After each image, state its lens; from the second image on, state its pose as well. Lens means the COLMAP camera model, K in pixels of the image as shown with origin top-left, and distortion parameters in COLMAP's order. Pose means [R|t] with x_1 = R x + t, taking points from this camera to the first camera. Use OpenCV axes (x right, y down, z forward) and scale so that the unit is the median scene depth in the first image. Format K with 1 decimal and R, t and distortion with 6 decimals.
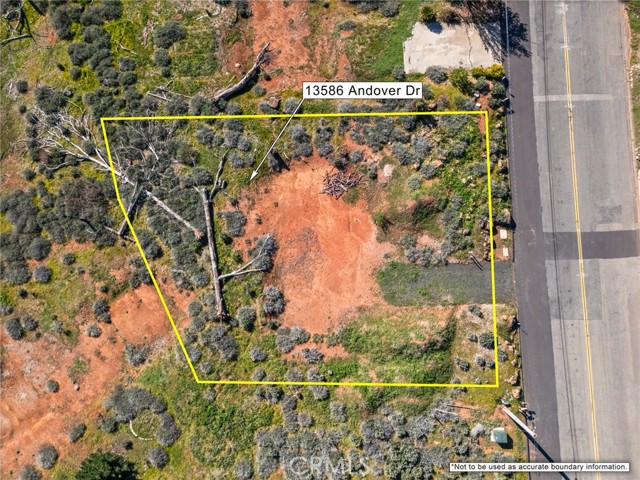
lens RADIAL K [[476.4, 0, 320.0], [0, 476.4, 240.0], [0, 0, 1]] dist [0.043460, -0.004639]
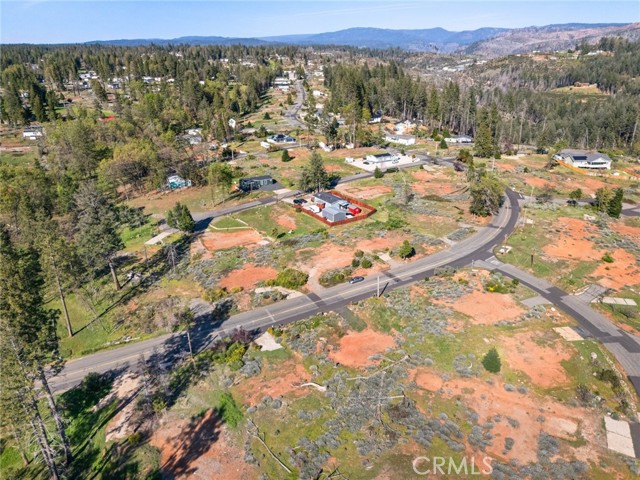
lens RADIAL K [[476.4, 0, 320.0], [0, 476.4, 240.0], [0, 0, 1]] dist [0.043460, -0.004639]
pose [[-0.416128, -0.300628, 0.858173, -1.846096], [0.909305, -0.138681, 0.392341, -1.060958], [0.001064, 0.943605, 0.331072, -0.323101]]
